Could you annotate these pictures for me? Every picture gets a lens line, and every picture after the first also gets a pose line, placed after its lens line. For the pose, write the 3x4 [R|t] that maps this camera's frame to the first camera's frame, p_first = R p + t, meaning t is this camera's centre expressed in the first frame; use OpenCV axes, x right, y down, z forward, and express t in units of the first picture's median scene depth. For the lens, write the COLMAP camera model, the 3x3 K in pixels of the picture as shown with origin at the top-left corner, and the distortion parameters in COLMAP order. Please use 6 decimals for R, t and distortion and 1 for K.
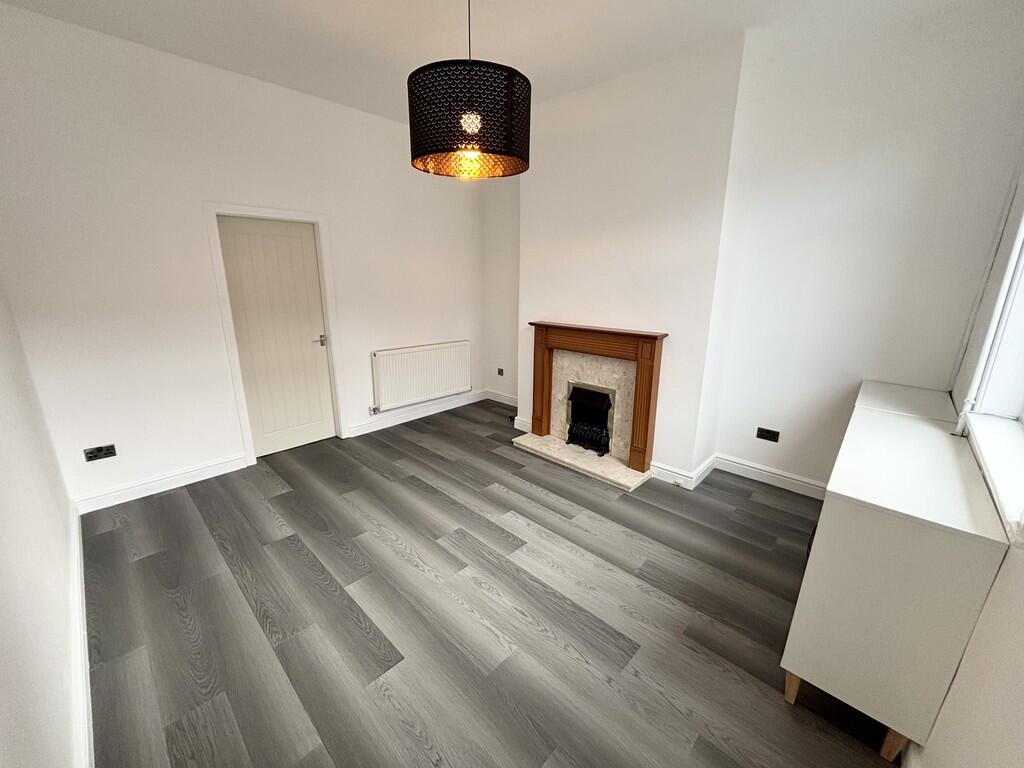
lens RADIAL K [[408.6, 0, 508.0], [0, 408.6, 386.4], [0, 0, 1]] dist [0.001016, 0.000165]
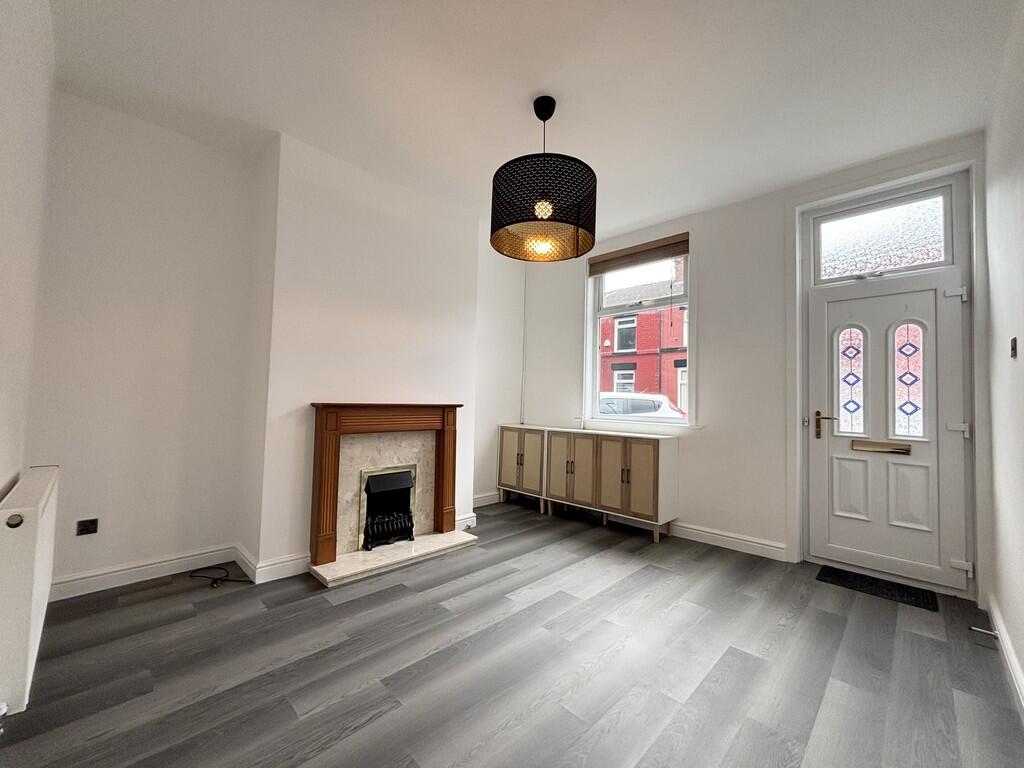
lens RADIAL K [[408.6, 0, 508.4], [0, 408.6, 385.0], [0, 0, 1]] dist [0.001016, 0.000165]
pose [[0.016237, 0.035763, 0.999228, -0.738643], [0.248147, 0.967950, -0.038675, -0.083528], [-0.968586, 0.248584, 0.006842, 0.724538]]
